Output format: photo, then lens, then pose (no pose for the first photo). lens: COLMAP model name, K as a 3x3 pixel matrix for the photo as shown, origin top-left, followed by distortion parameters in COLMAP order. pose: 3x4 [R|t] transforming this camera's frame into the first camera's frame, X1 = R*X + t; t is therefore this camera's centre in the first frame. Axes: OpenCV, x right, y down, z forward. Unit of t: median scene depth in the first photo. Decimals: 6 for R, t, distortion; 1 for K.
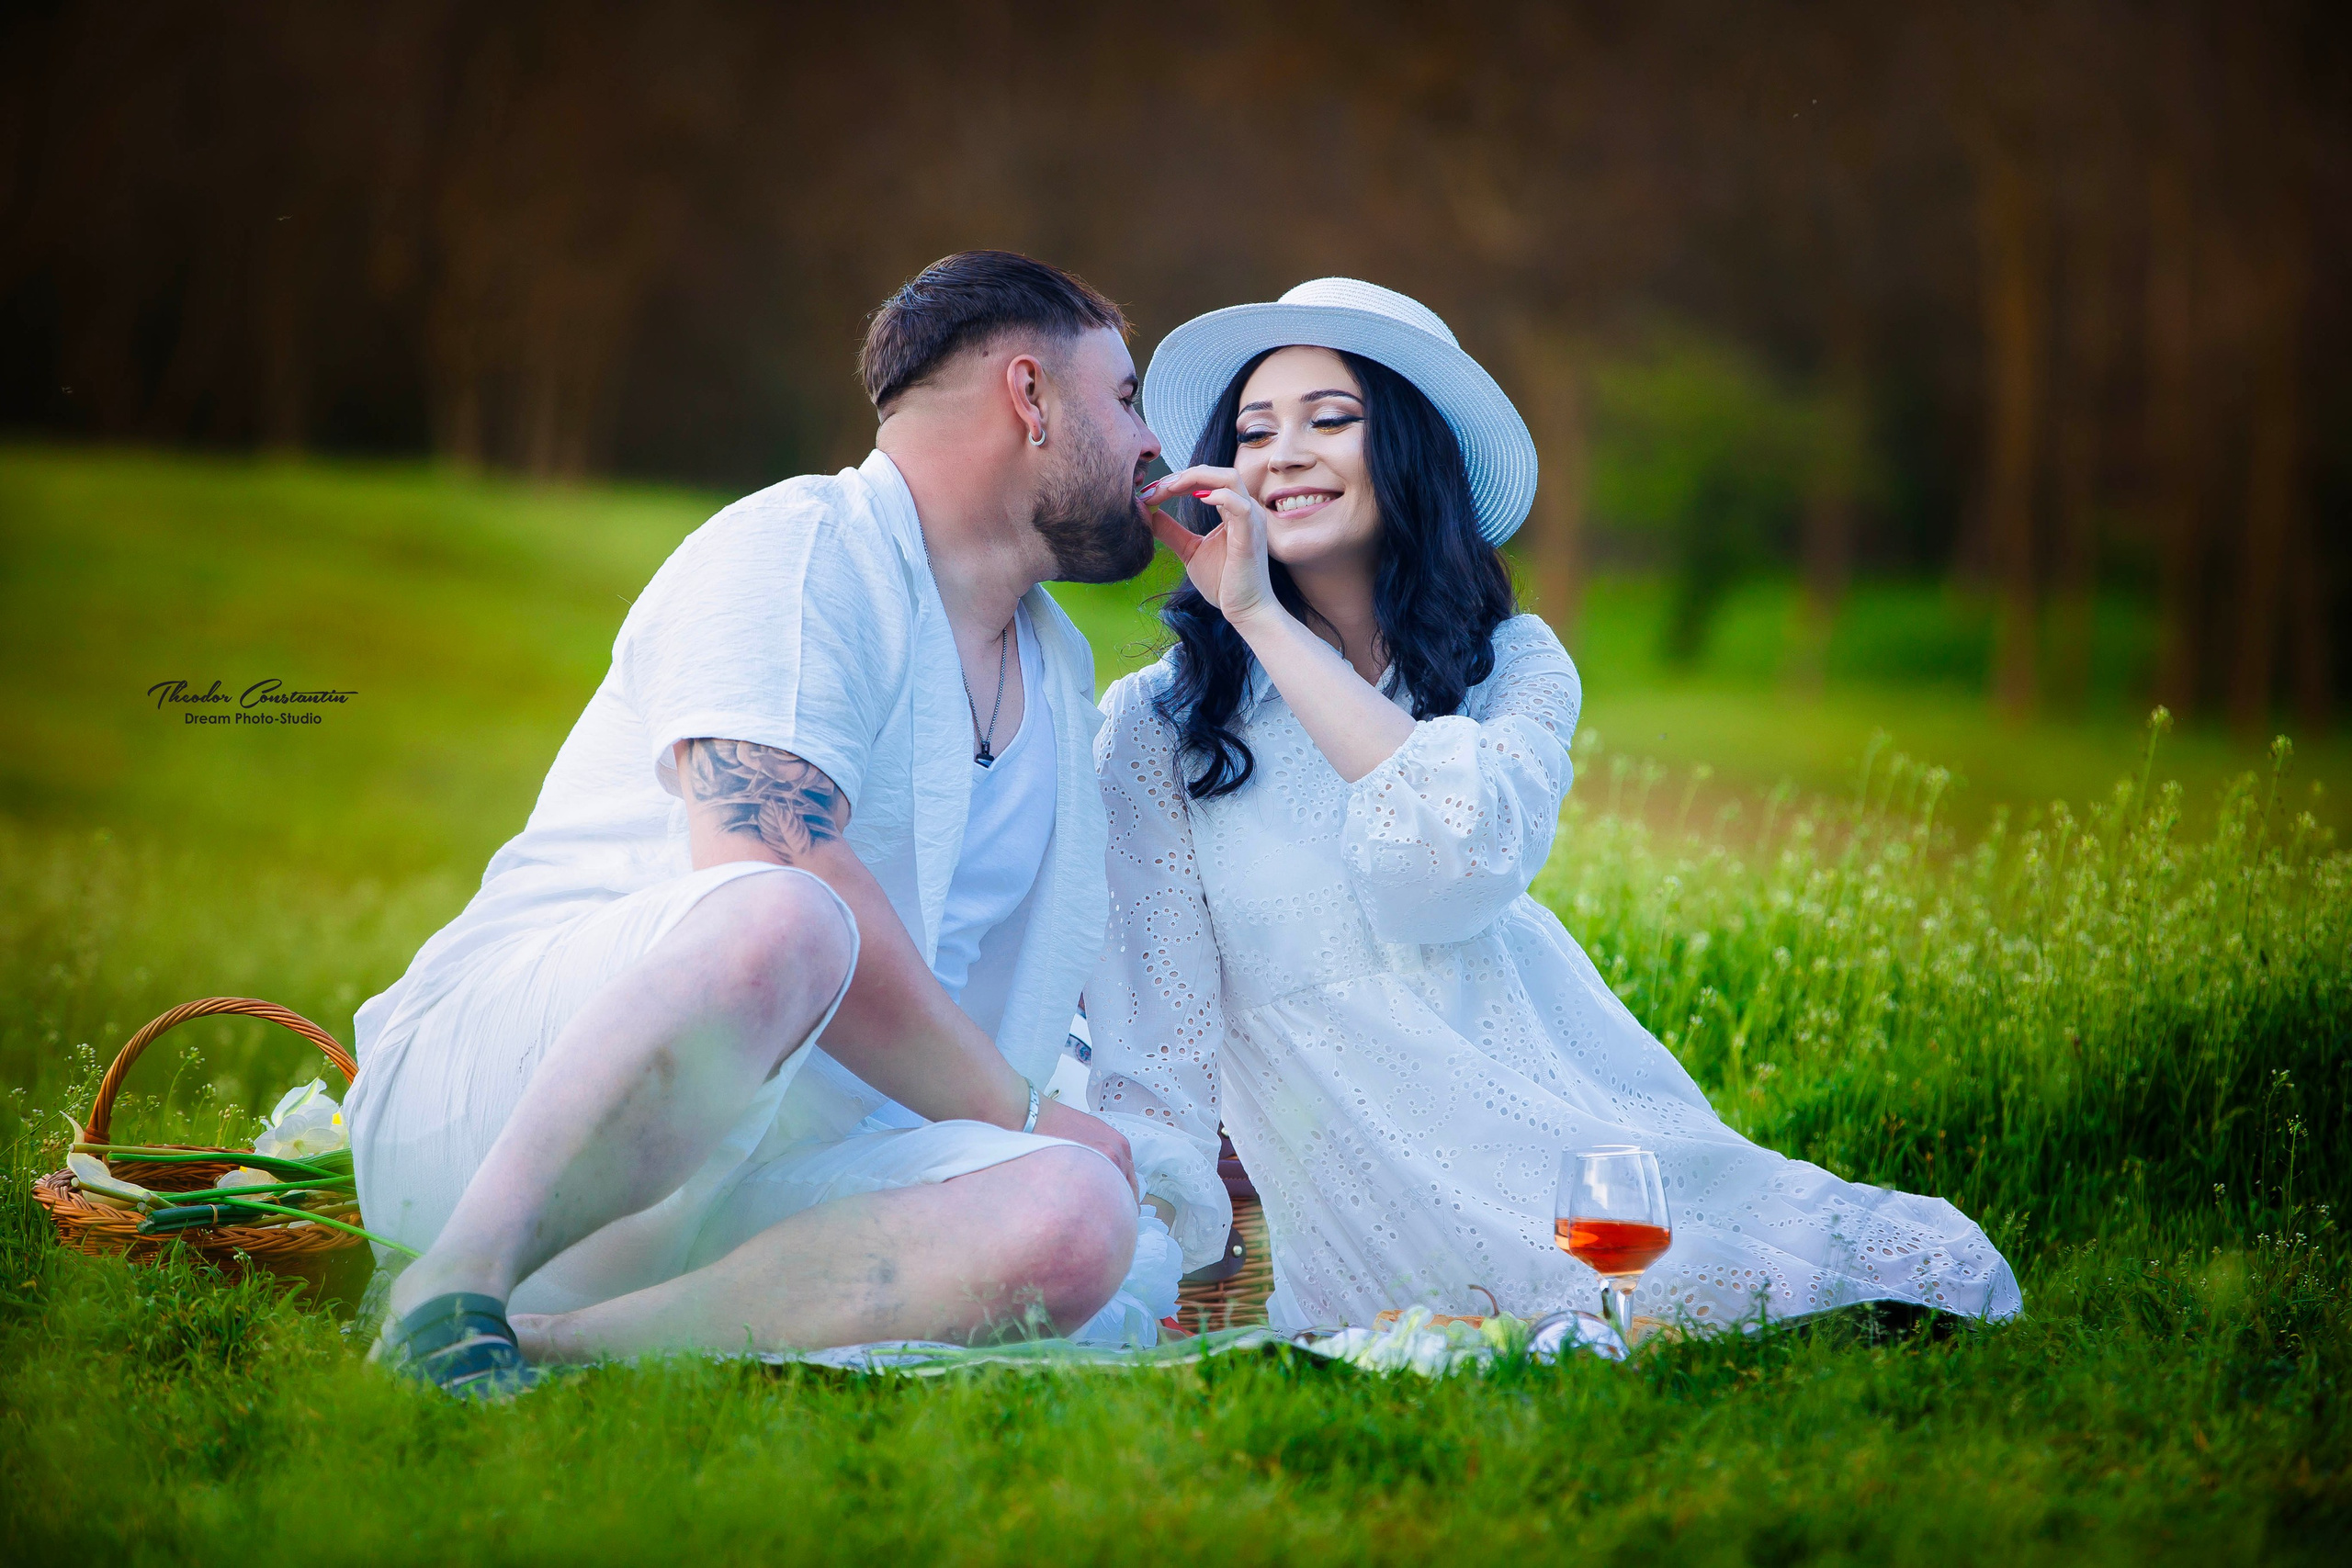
lens RADIAL K [[13487.6, 0, 1177.3], [0, 13487.6, 784.5], [0, 0, 1]] dist [0.027457, 0.000000]
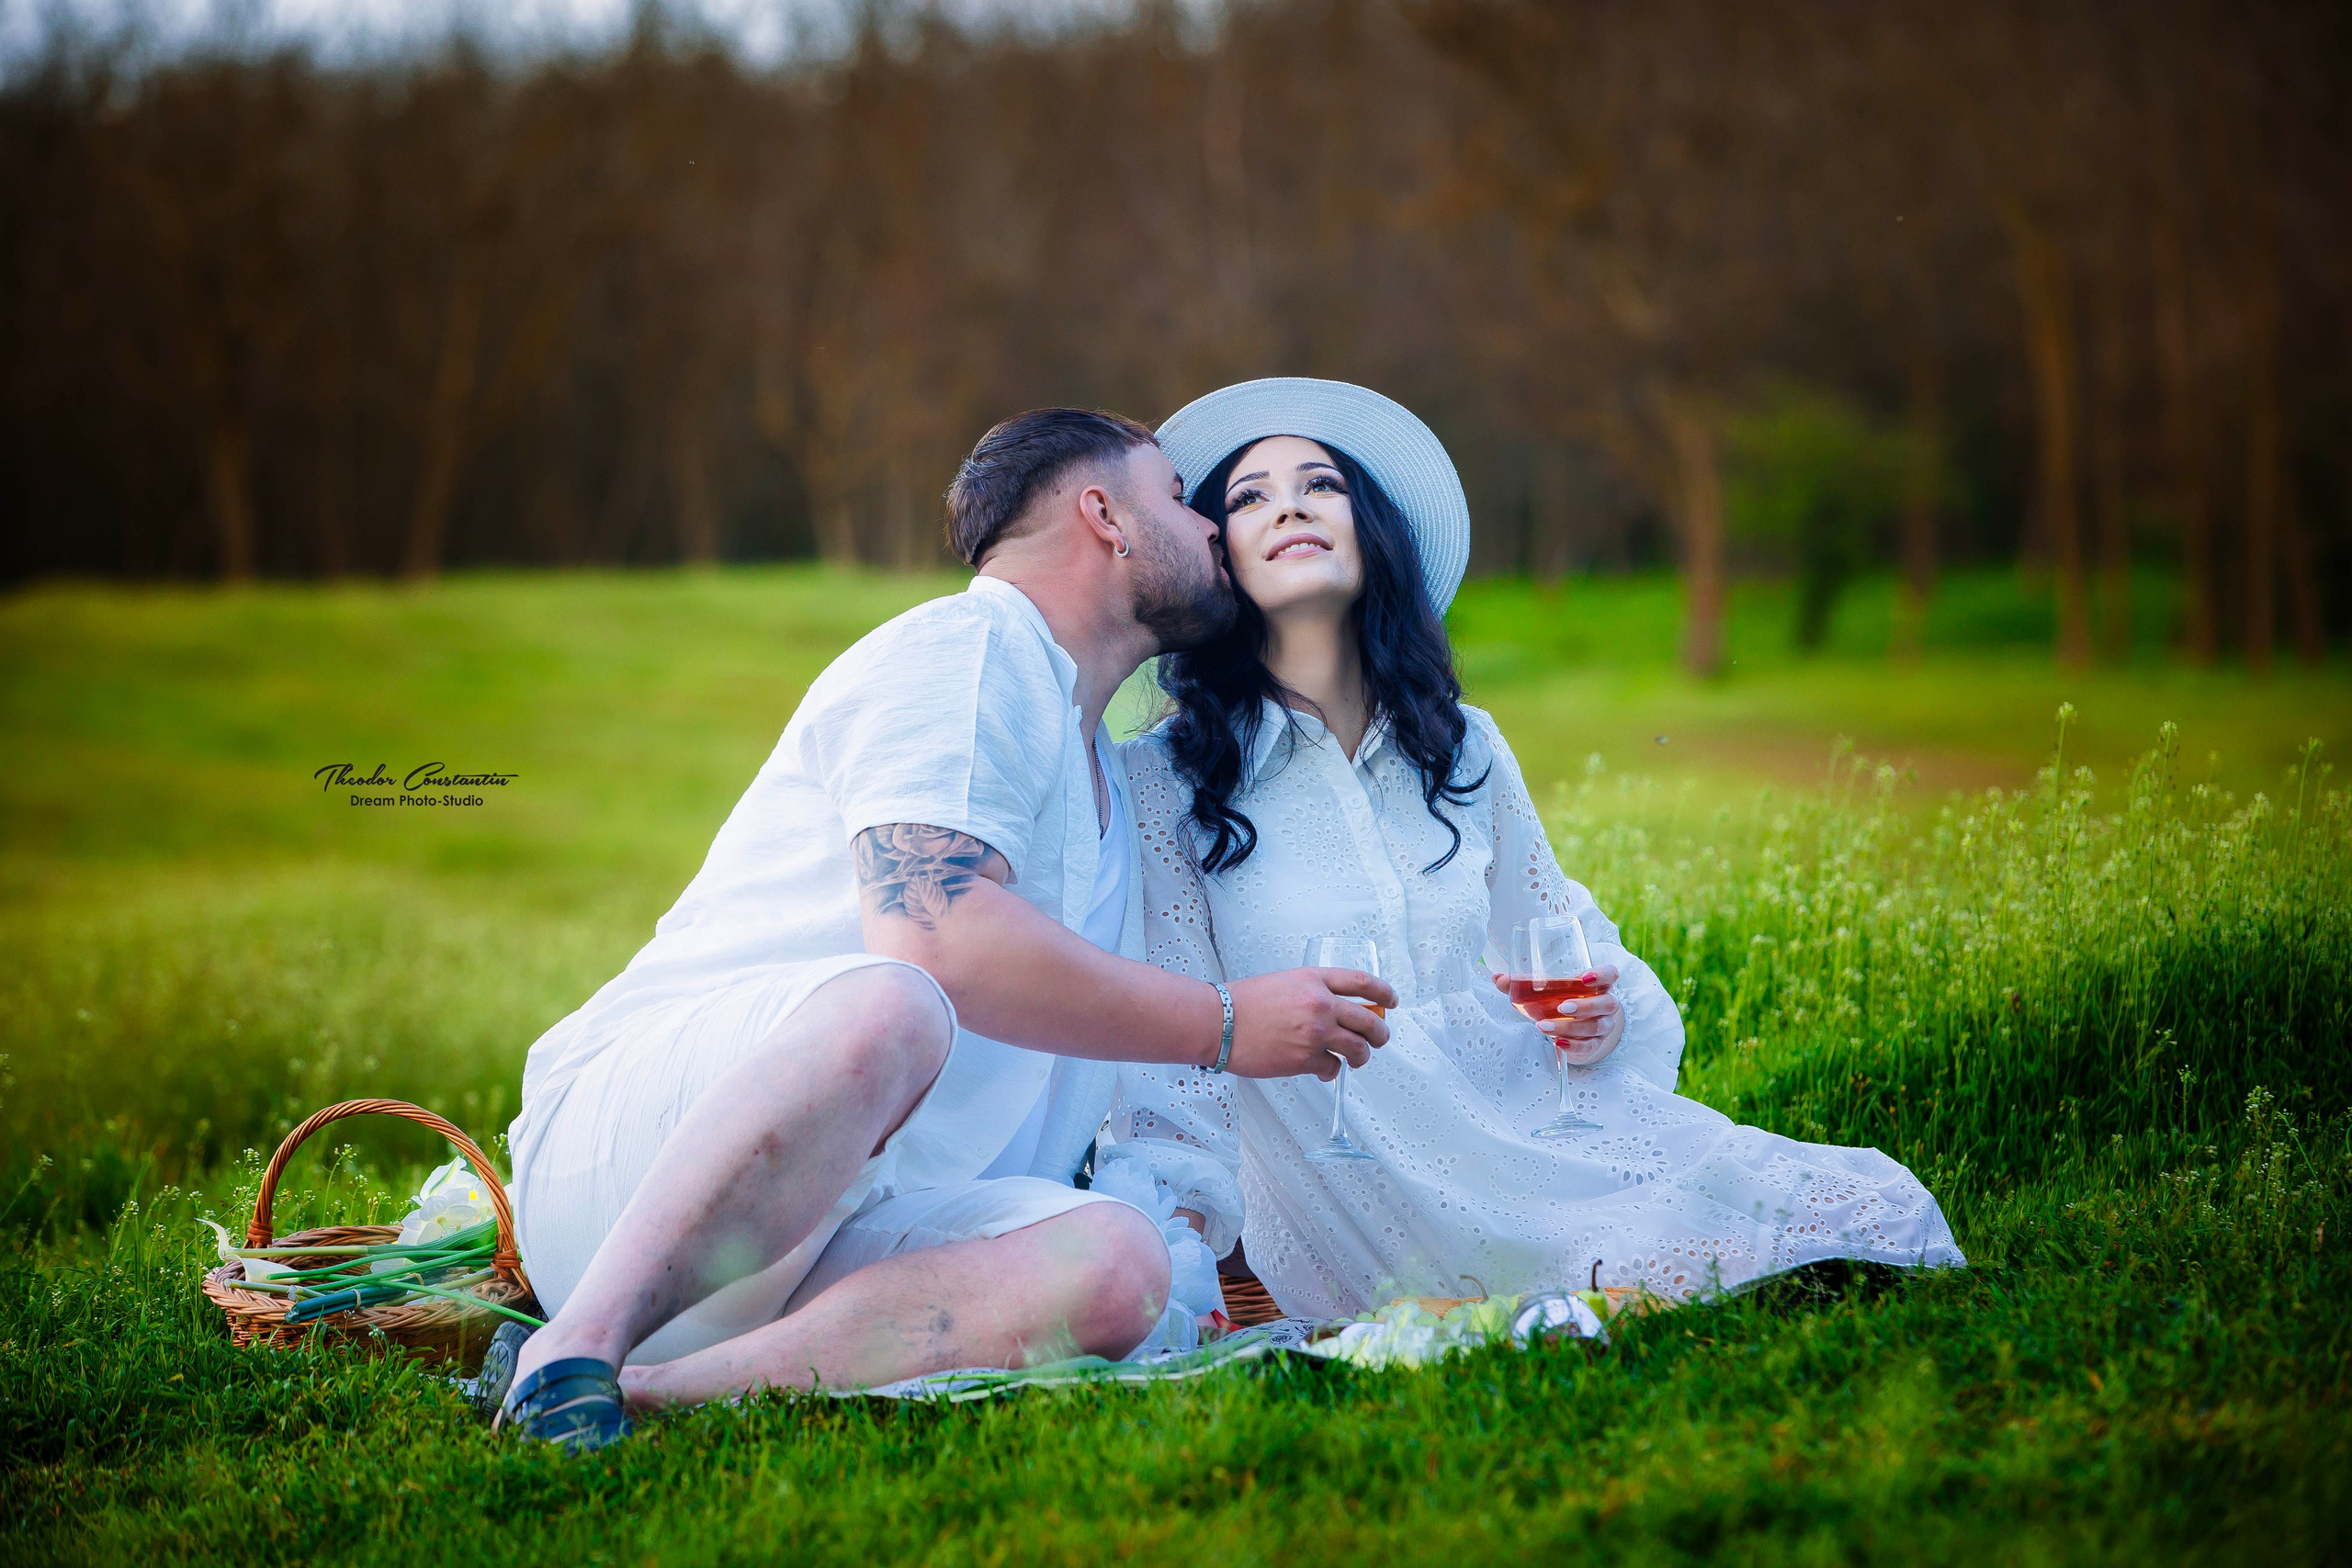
lens RADIAL K [[10050.7, 0, 1189.5], [0, 10050.7, 782.4], [0, 0, 1]] dist [0.027206, 0.000000]
pose [[0.996402, -0.077649, -0.033978, 0.028782], [0.077758, 0.996970, 0.001895, -0.007048], [0.033728, -0.004530, 0.999421, 0.145618]]
